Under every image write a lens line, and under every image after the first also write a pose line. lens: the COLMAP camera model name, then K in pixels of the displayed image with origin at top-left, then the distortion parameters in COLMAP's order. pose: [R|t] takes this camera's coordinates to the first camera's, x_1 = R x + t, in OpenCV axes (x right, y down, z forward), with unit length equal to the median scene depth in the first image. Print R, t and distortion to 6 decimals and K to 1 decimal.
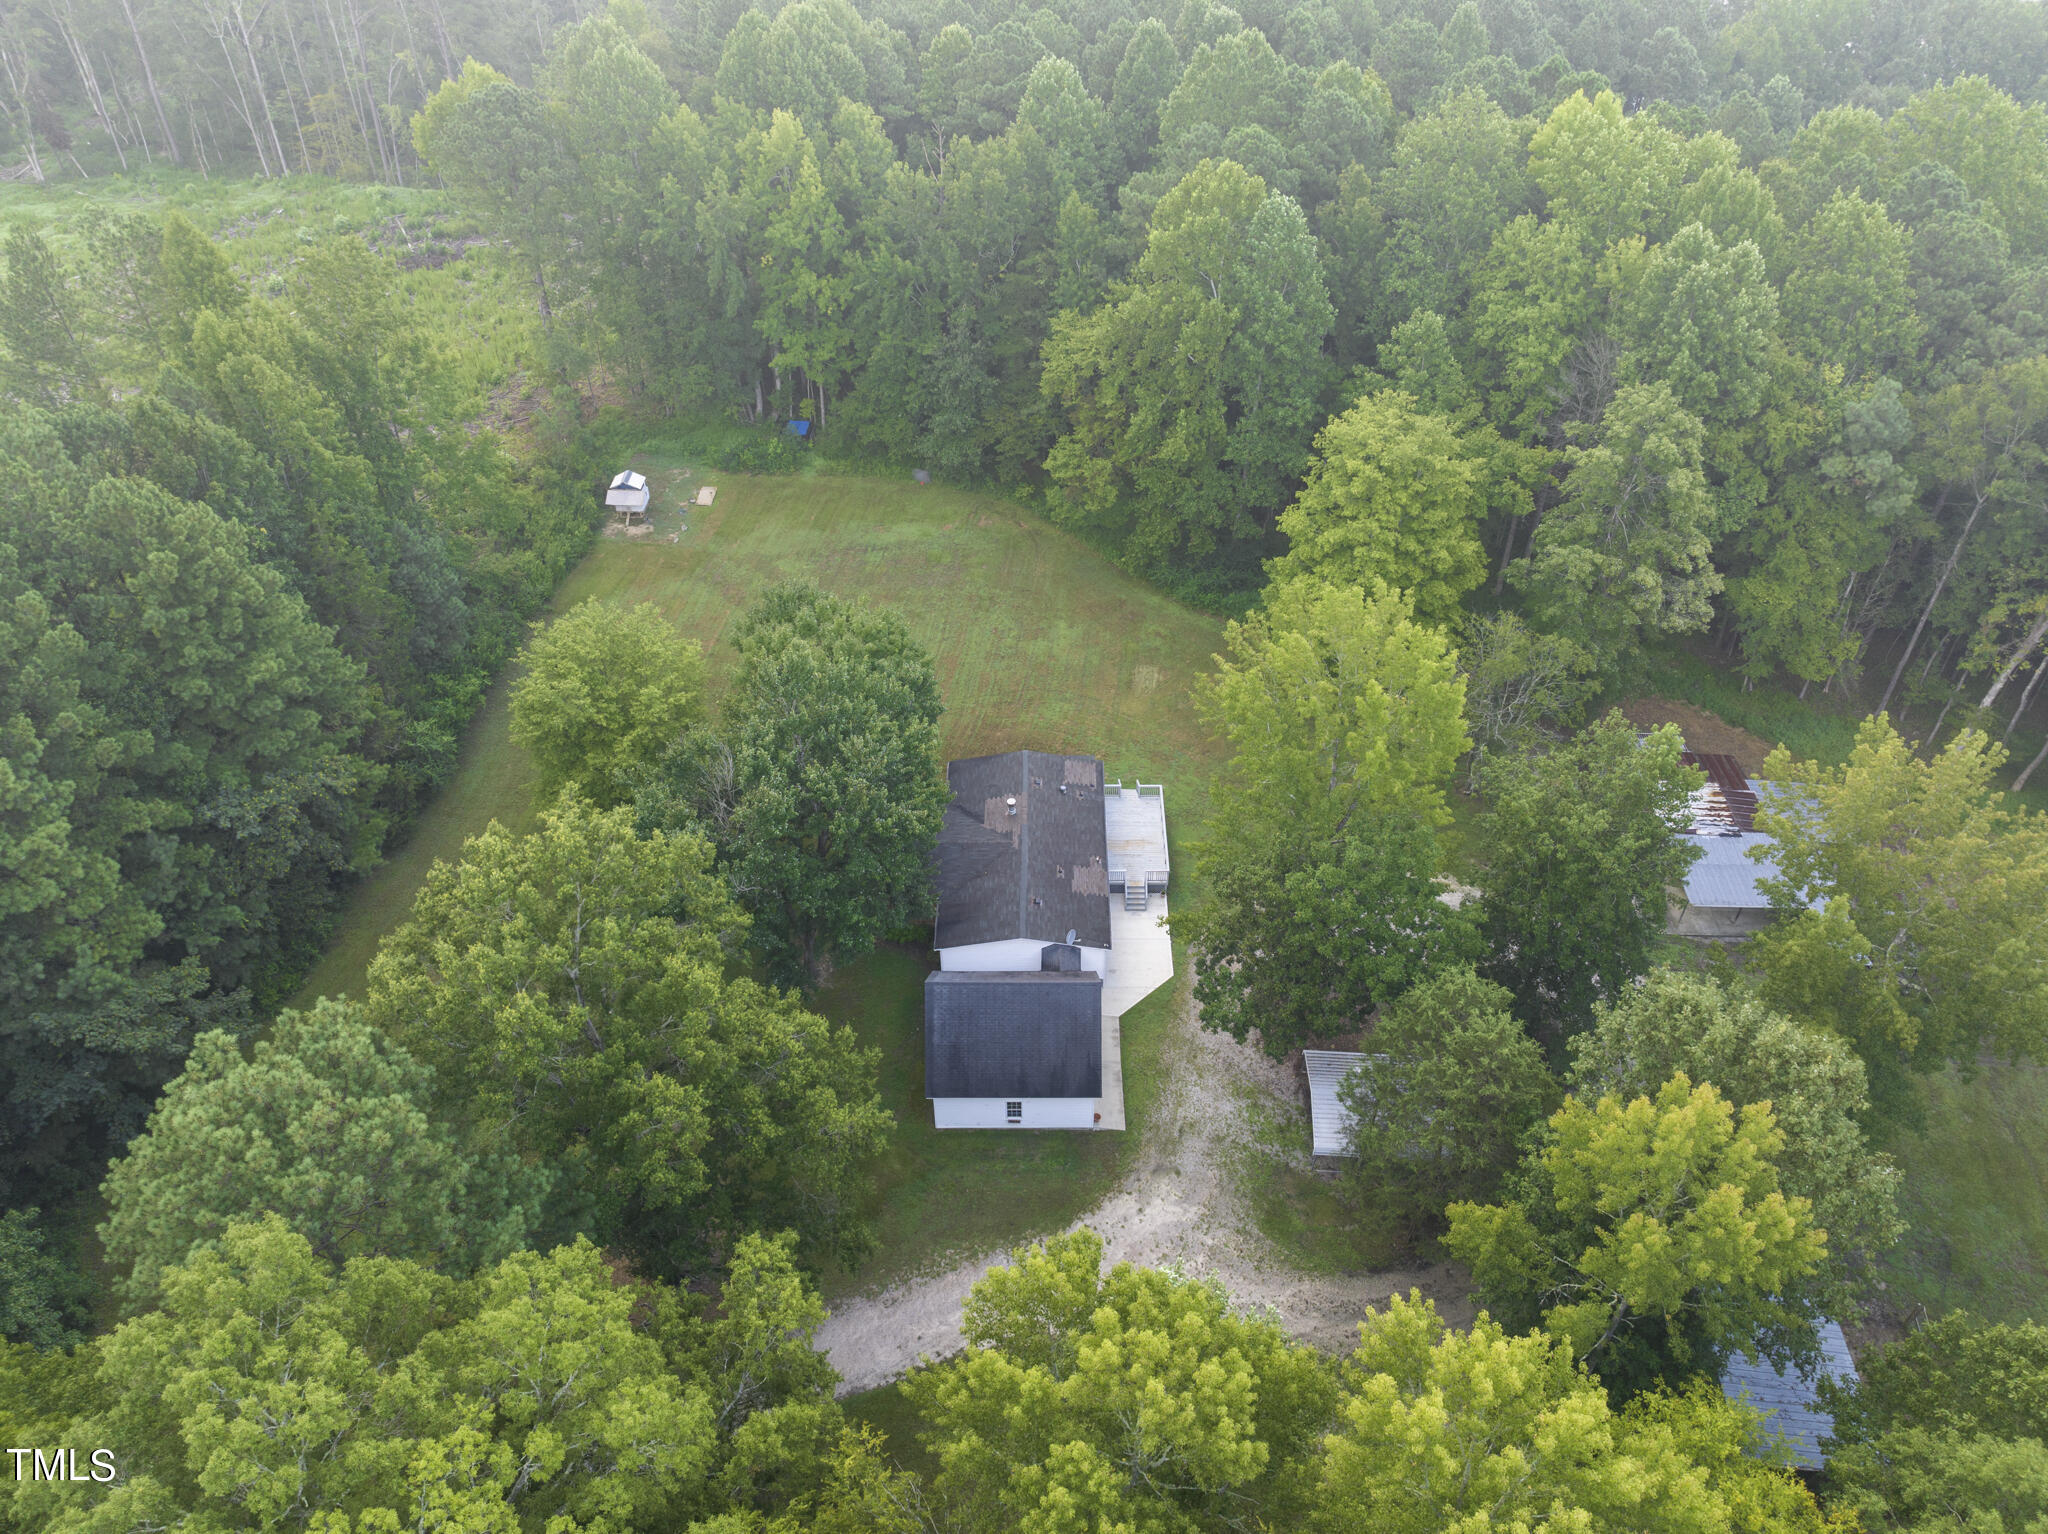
lens RADIAL K [[1430.1, 0, 1031.5], [0, 1430.1, 767.0], [0, 0, 1]] dist [-0.050034, 0.022278]
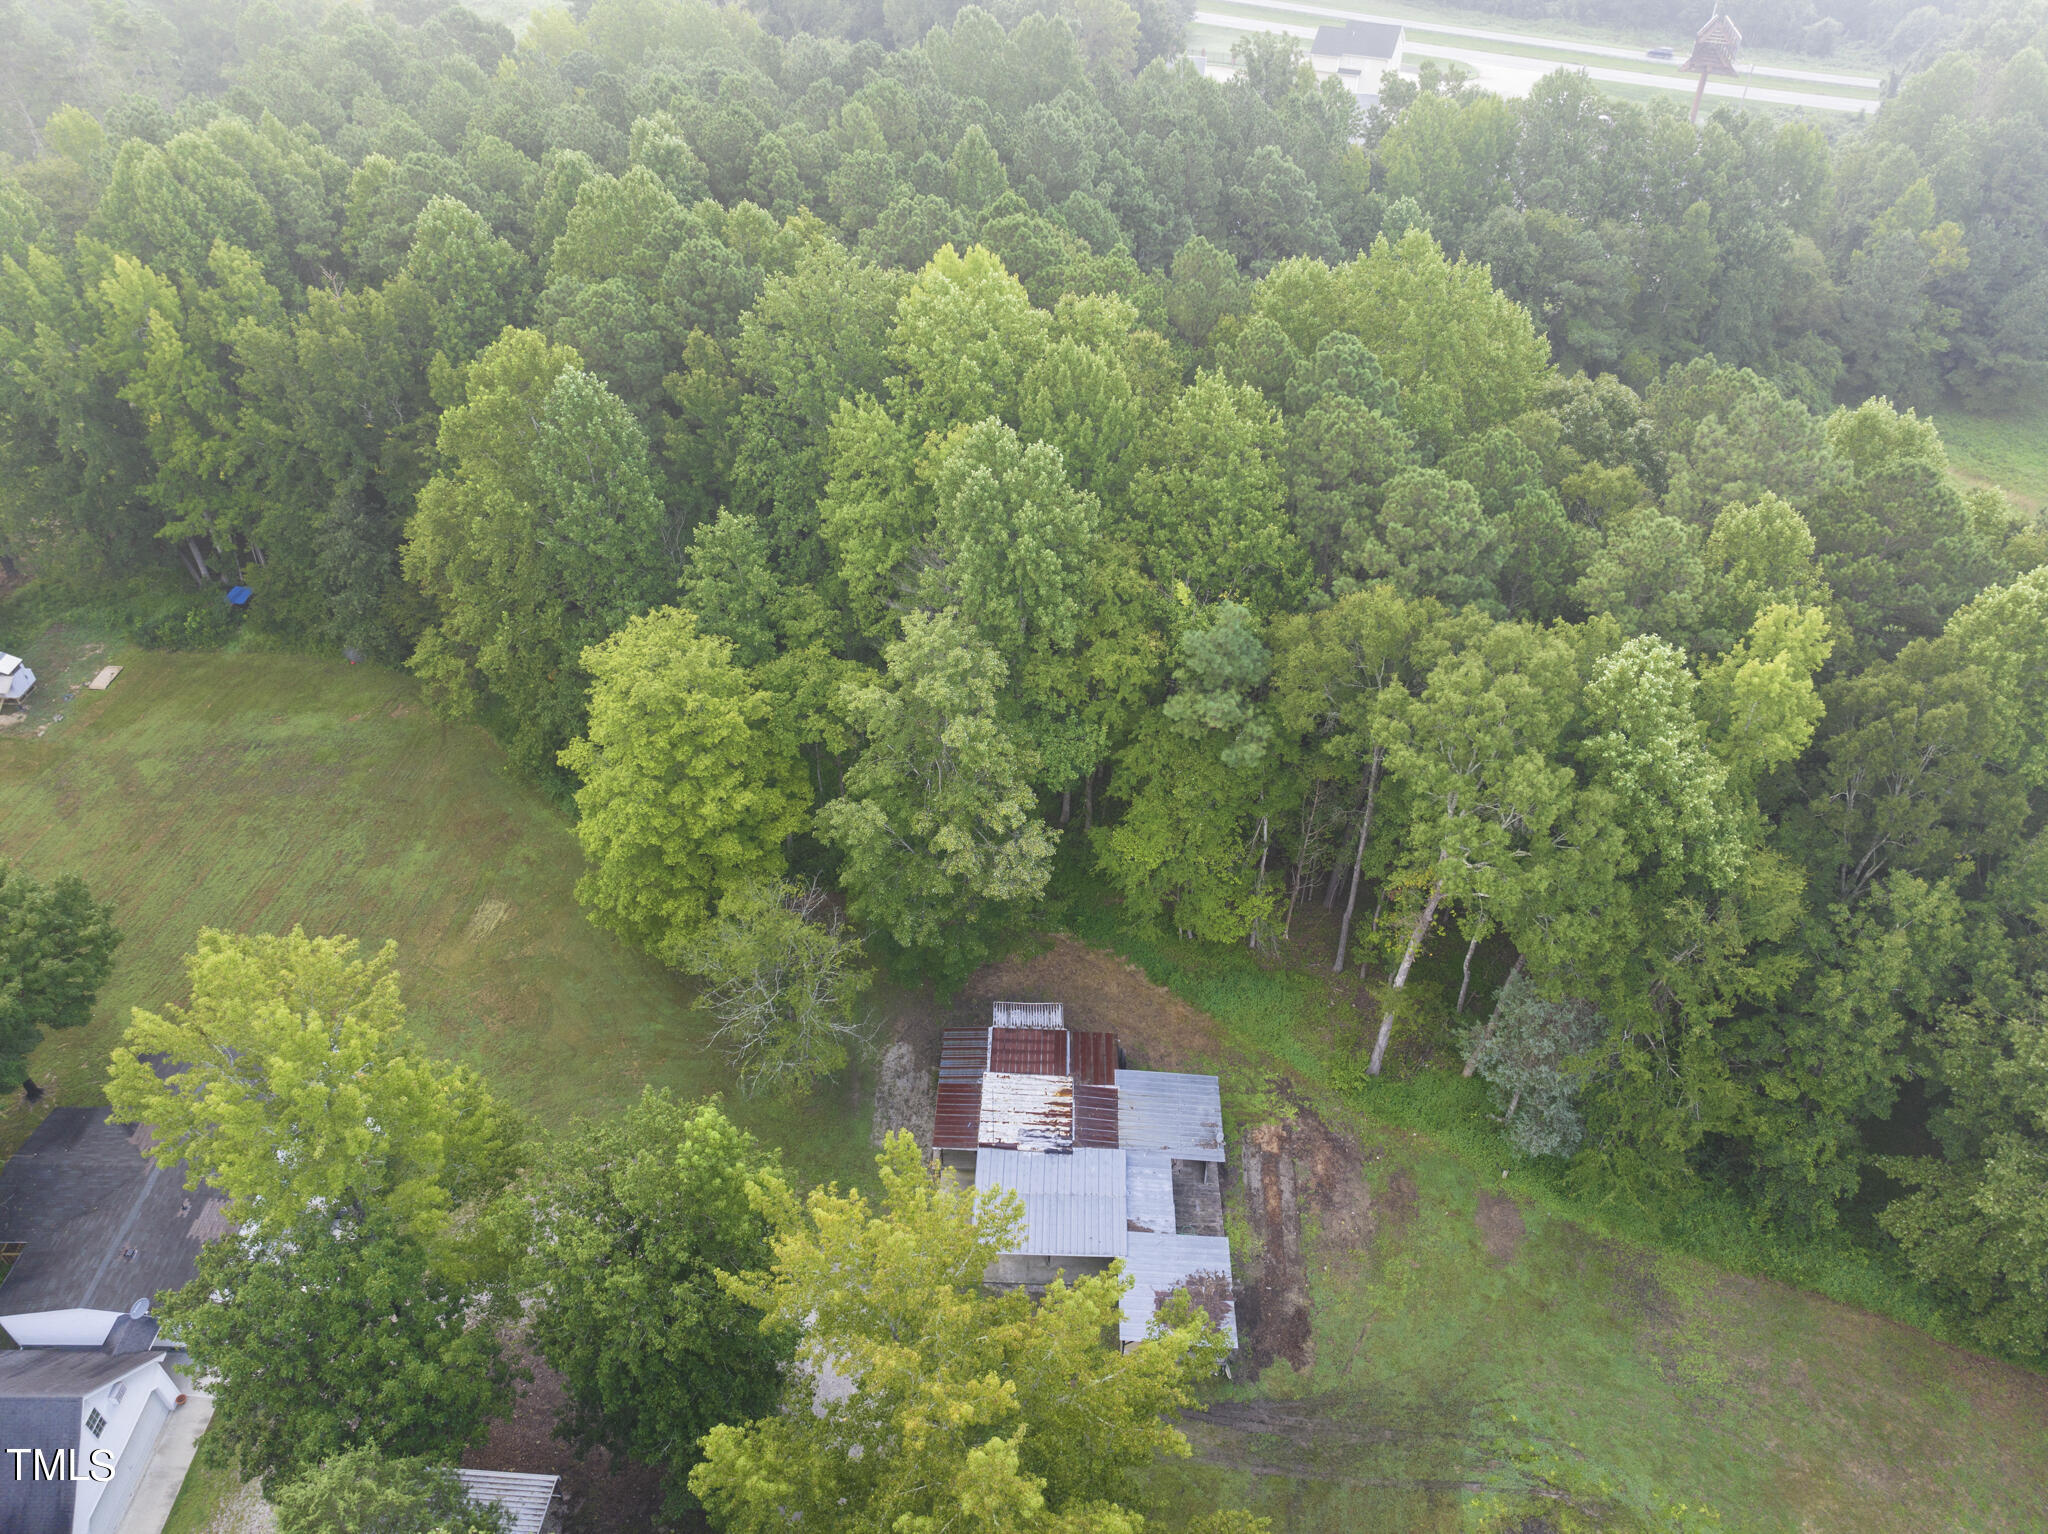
lens RADIAL K [[1430.1, 0, 1031.5], [0, 1430.1, 767.0], [0, 0, 1]] dist [-0.050034, 0.022278]
pose [[0.999911, 0.006503, 0.011648, 0.440465], [-0.006041, 0.999209, -0.039295, -0.134213], [-0.011894, 0.039221, 0.999160, 0.154805]]
